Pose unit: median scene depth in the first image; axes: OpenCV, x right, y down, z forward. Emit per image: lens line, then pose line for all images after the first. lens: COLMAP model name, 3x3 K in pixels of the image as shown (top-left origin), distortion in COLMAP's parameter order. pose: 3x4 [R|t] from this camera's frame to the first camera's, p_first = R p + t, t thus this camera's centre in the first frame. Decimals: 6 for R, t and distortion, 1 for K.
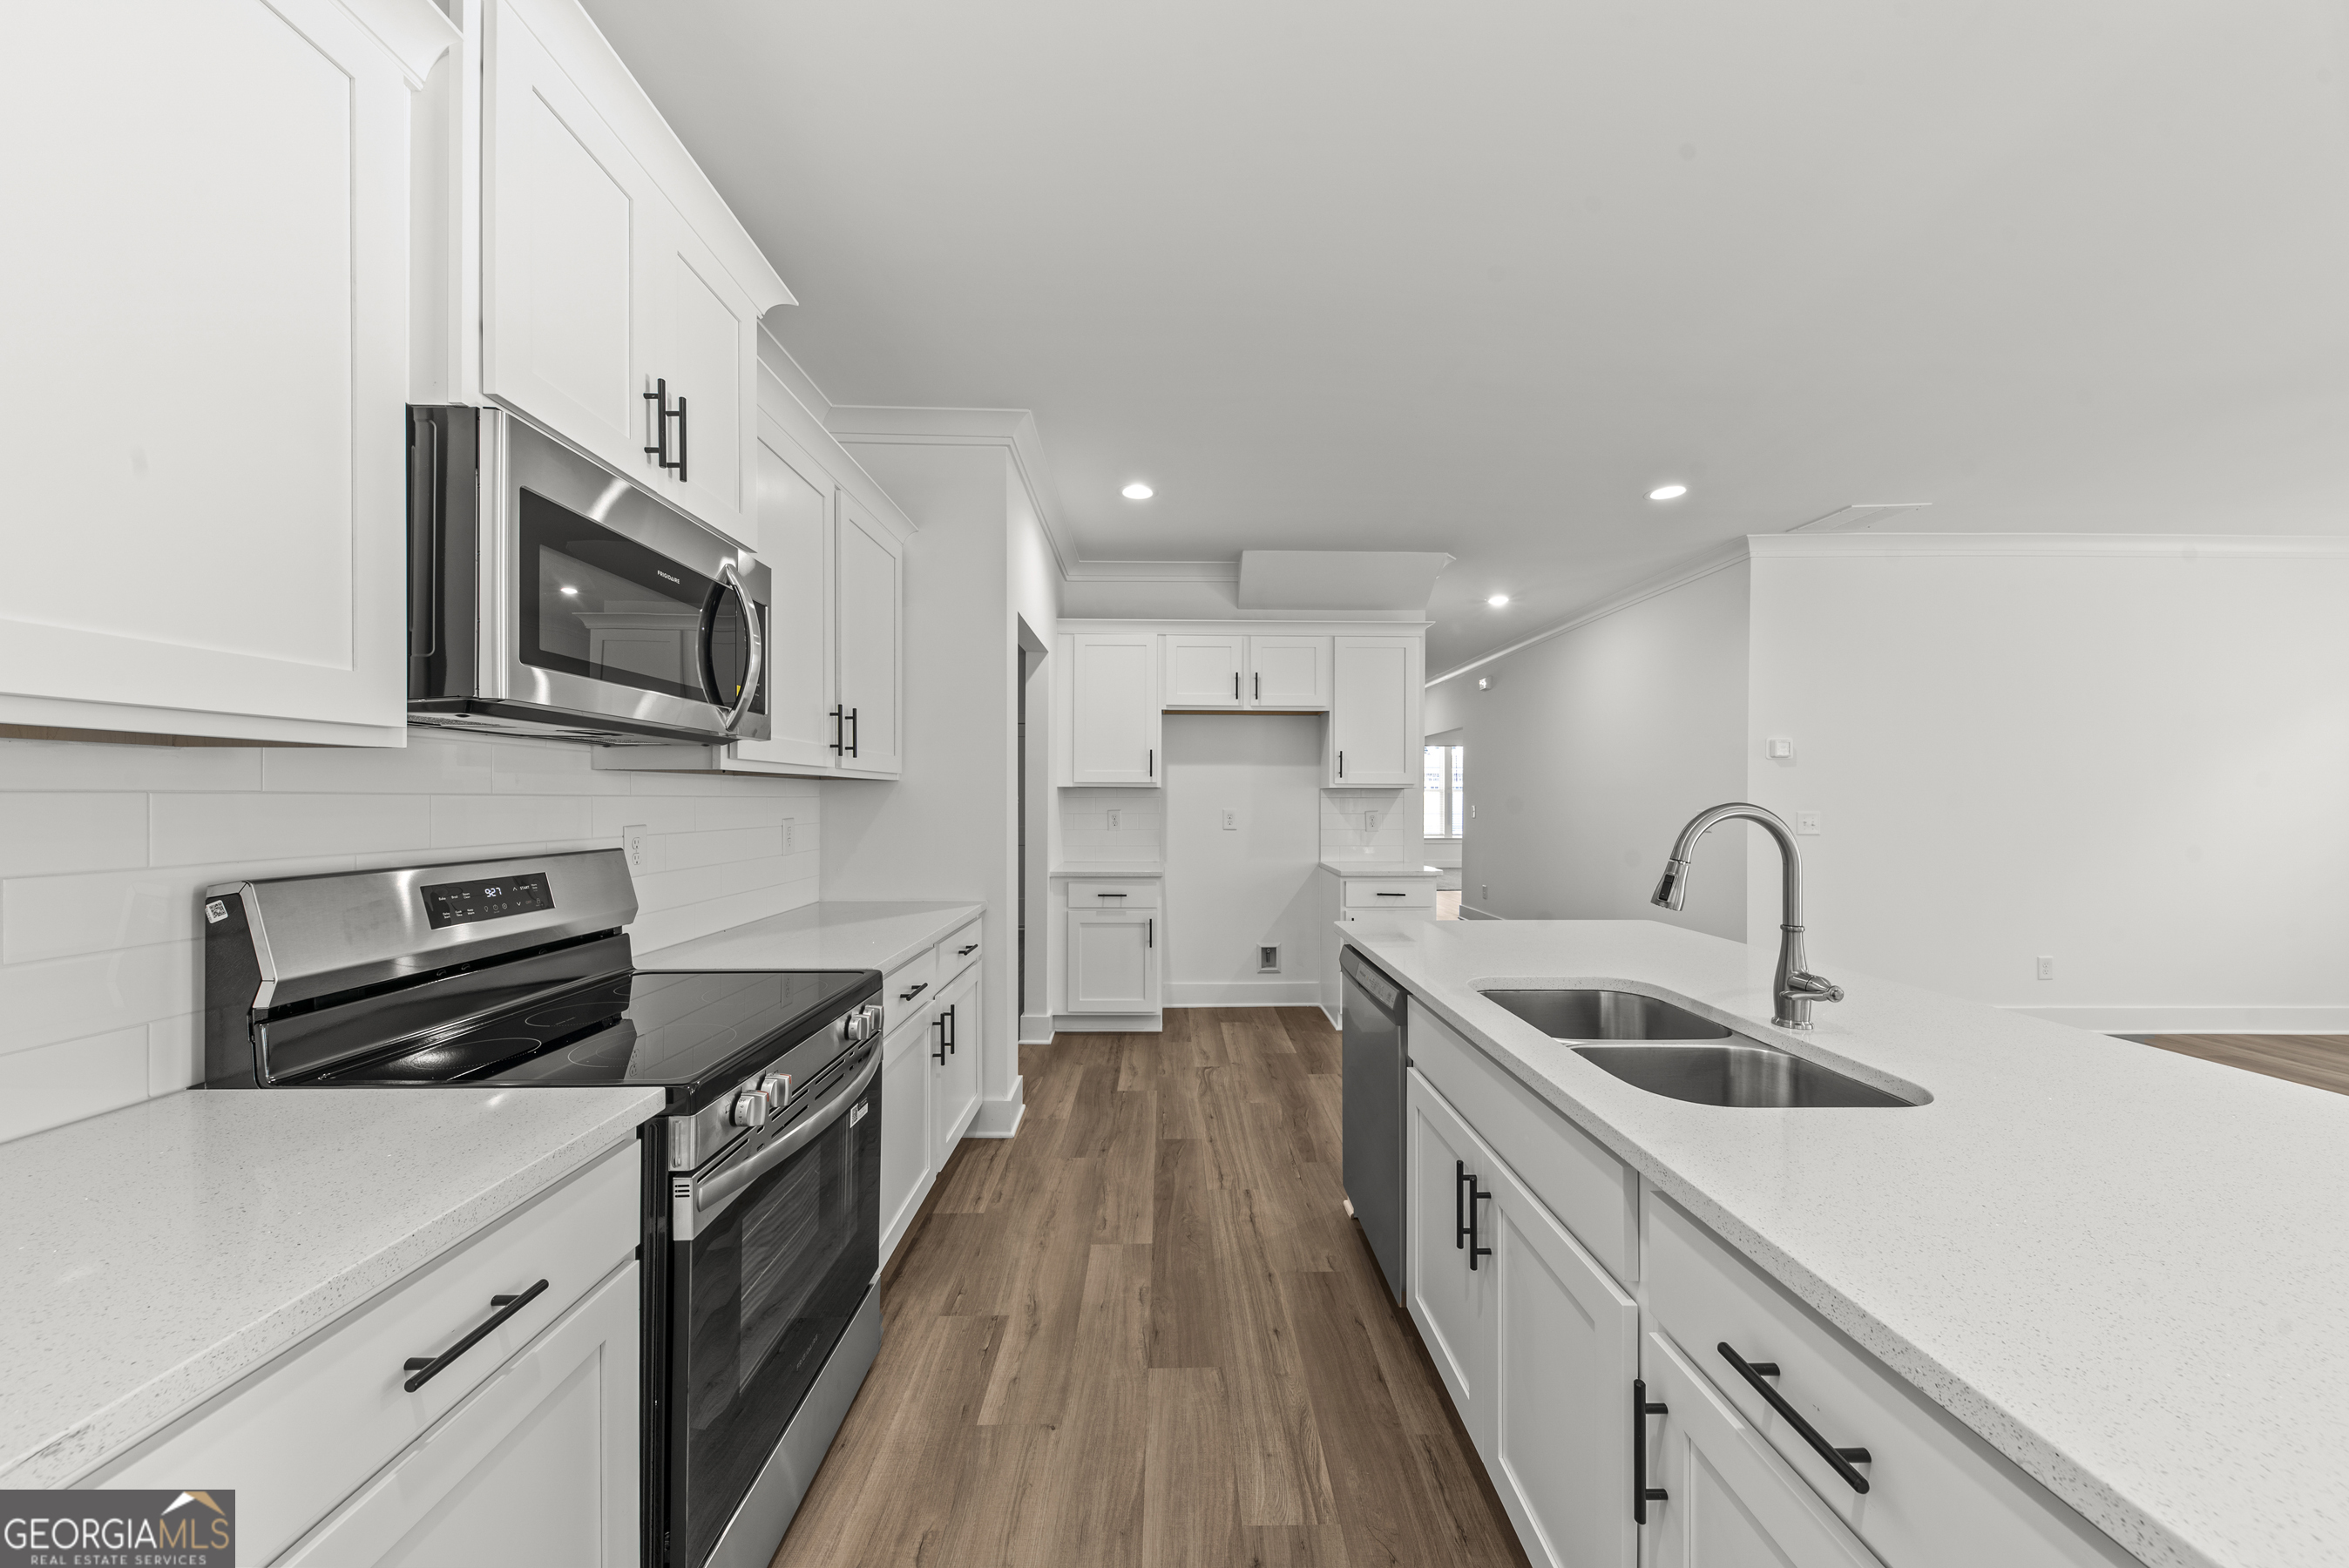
lens RADIAL K [[822.2, 0, 1193.5], [0, 822.2, 798.6], [0, 0, 1]] dist [0.000820, -0.000167]
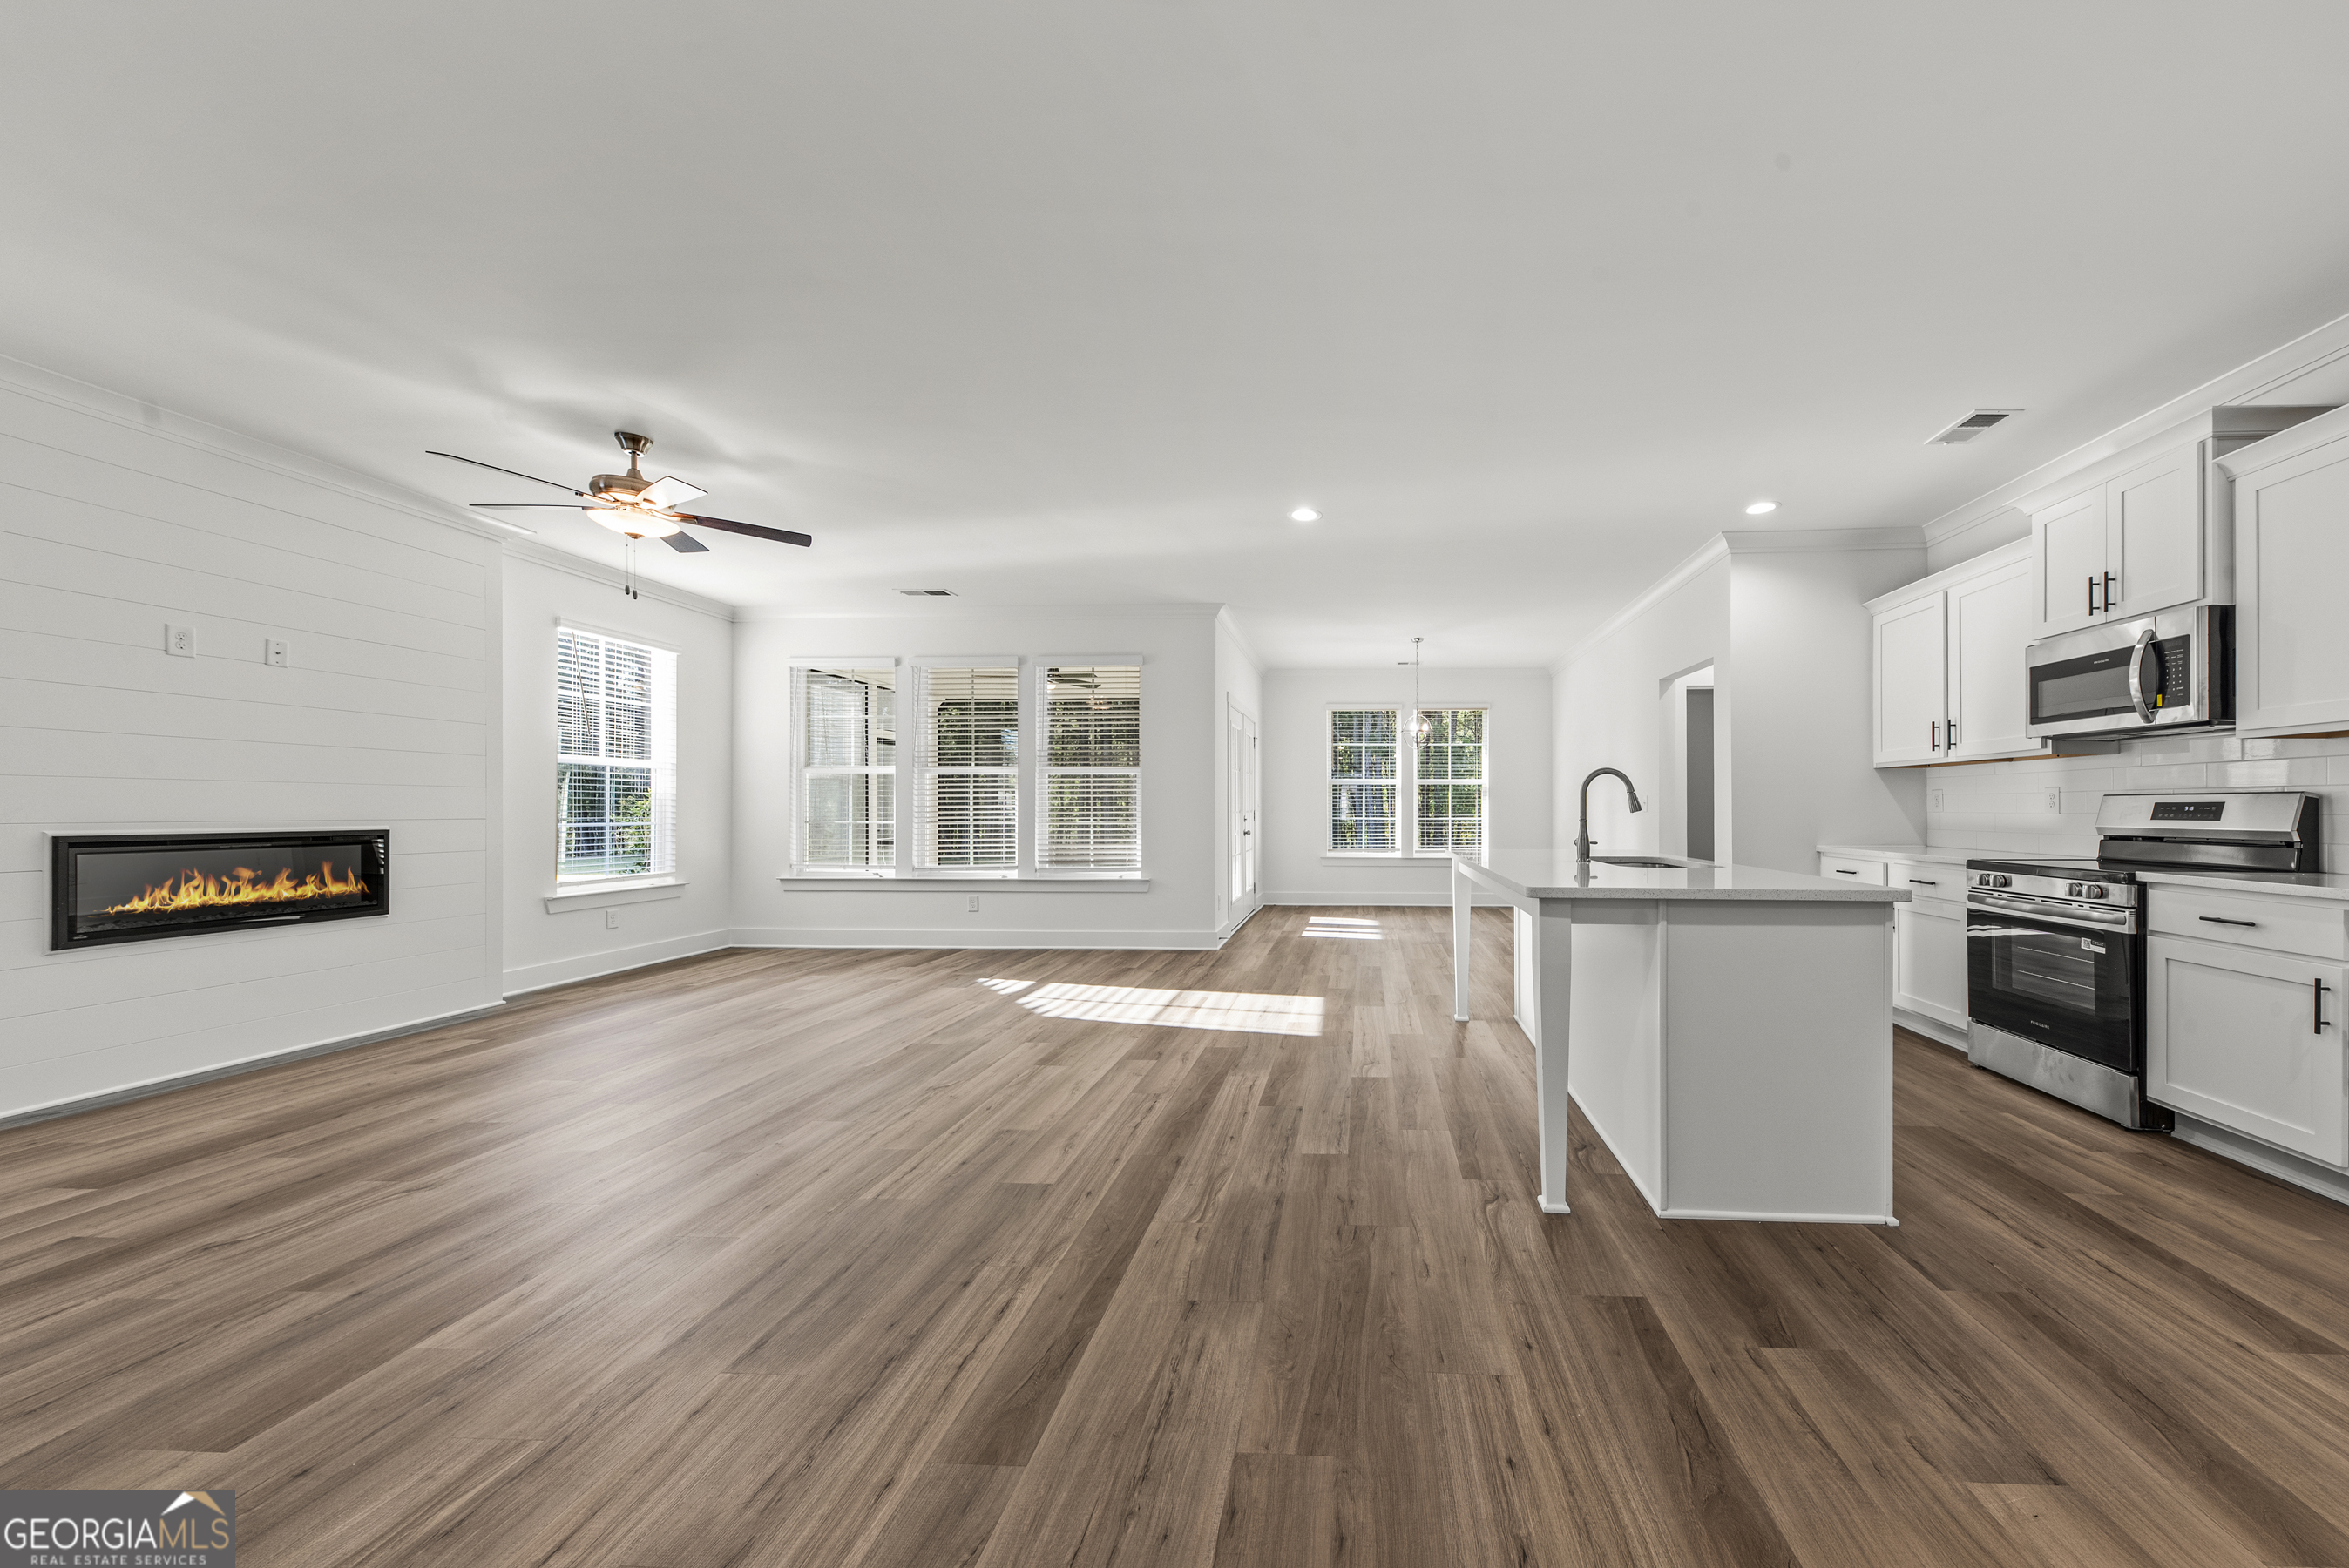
lens RADIAL K [[842.6, 0, 1350.1], [0, 842.6, 809.1], [0, 0, 1]] dist [0.014102, -0.002167]
pose [[-0.999146, -0.000735, 0.041303, 1.067937], [-0.000746, 1.000000, -0.000245, 0.102664], [-0.041303, -0.000276, -0.999147, 2.858681]]
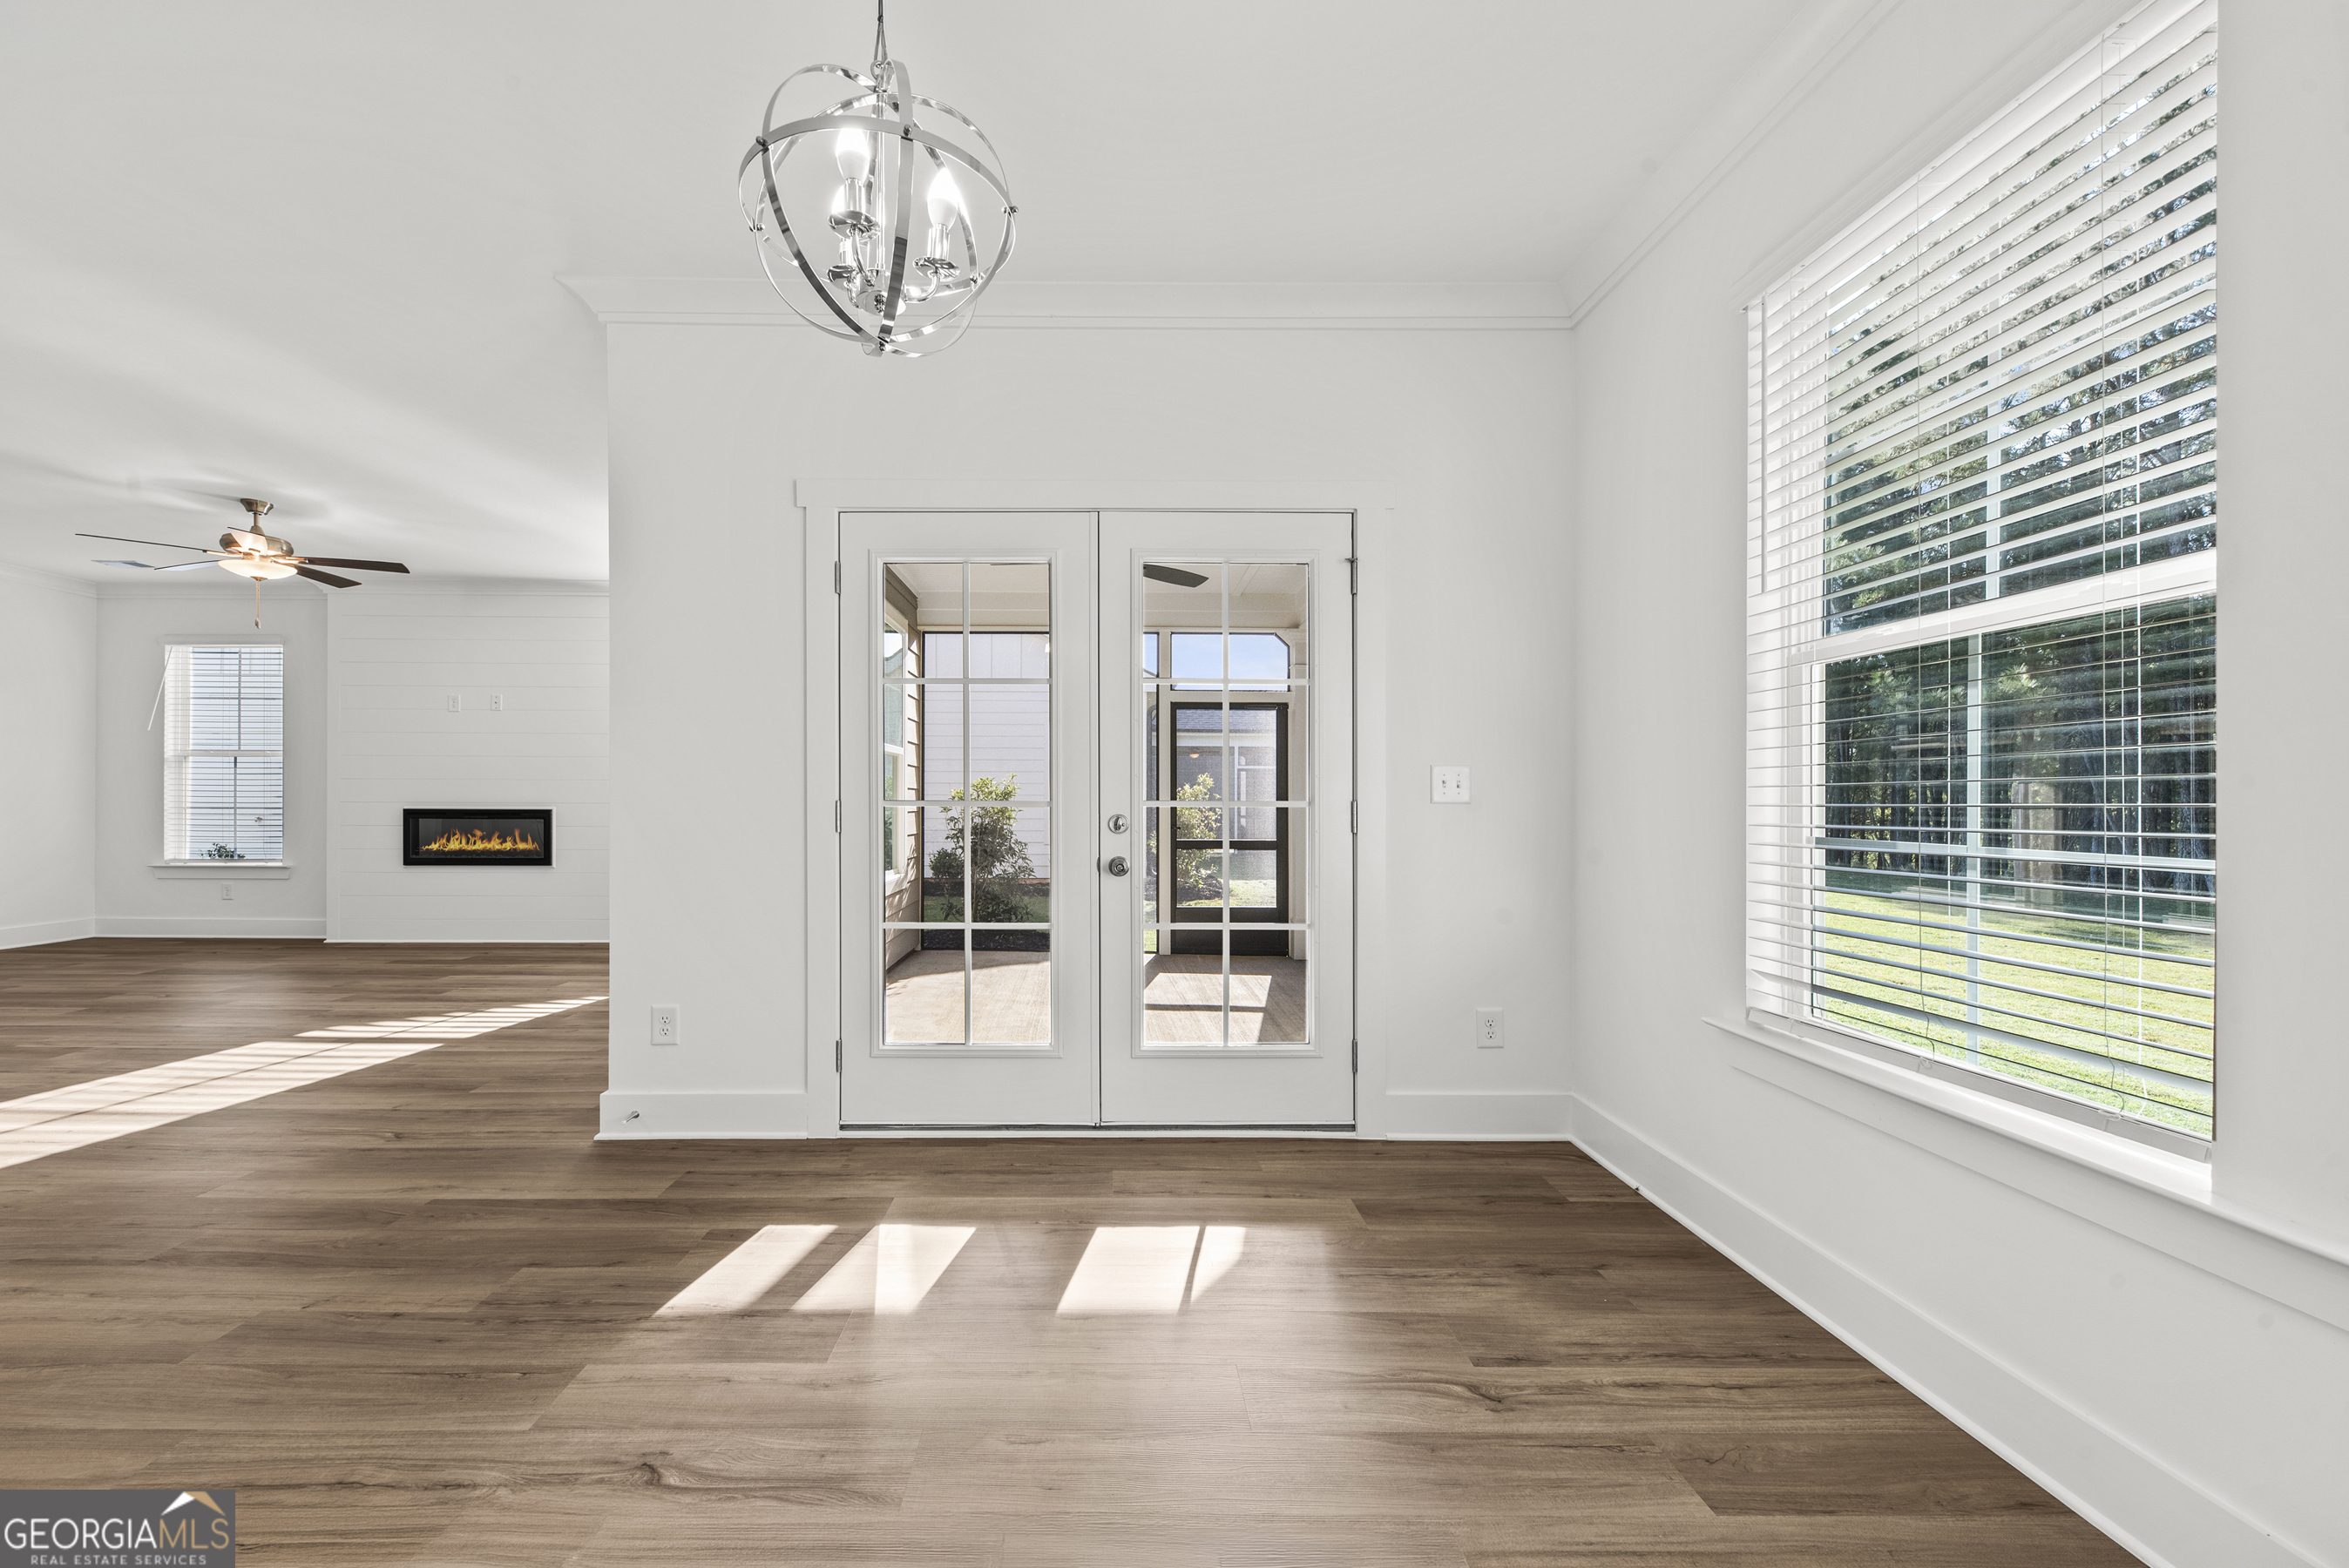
lens RADIAL K [[863.7, 0, 1121.6], [0, 863.7, 799.7], [0, 0, 1]] dist [0.018539, -0.008601]
pose [[0.019338, 0.002336, 0.999810, 0.251411], [-0.003825, 0.999990, -0.002263, 0.118448], [-0.999806, -0.003781, 0.019347, -1.890504]]
